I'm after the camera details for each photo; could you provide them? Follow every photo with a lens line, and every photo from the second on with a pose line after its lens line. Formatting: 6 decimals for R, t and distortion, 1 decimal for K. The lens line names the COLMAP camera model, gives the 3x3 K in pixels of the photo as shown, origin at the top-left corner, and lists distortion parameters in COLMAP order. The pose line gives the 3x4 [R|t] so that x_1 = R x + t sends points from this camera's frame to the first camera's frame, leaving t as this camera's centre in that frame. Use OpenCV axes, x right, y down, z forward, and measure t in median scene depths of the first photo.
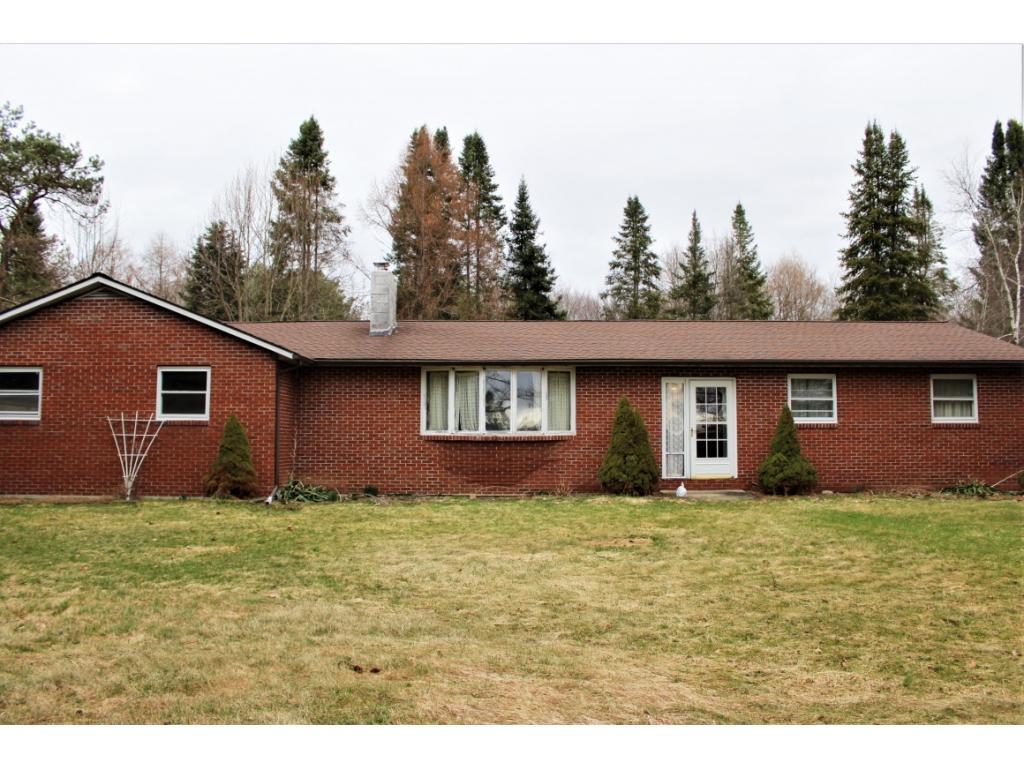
lens RADIAL K [[872.4, 0, 514.1], [0, 872.4, 389.1], [0, 0, 1]] dist [-0.140612, 0.120449]
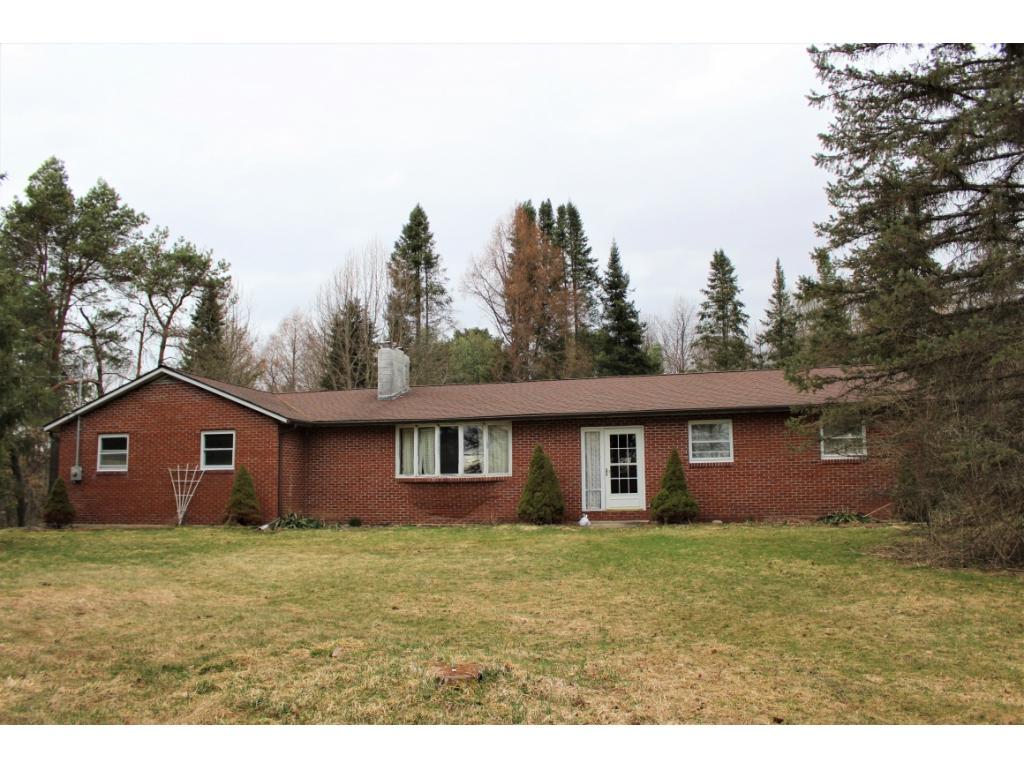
lens RADIAL K [[872.4, 0, 519.4], [0, 872.4, 393.1], [0, 0, 1]] dist [-0.140612, 0.120449]
pose [[0.969788, -0.040393, -0.240580, 0.380881], [0.029003, 0.998293, -0.050700, -0.002156], [0.242217, 0.042191, 0.969304, -0.201542]]
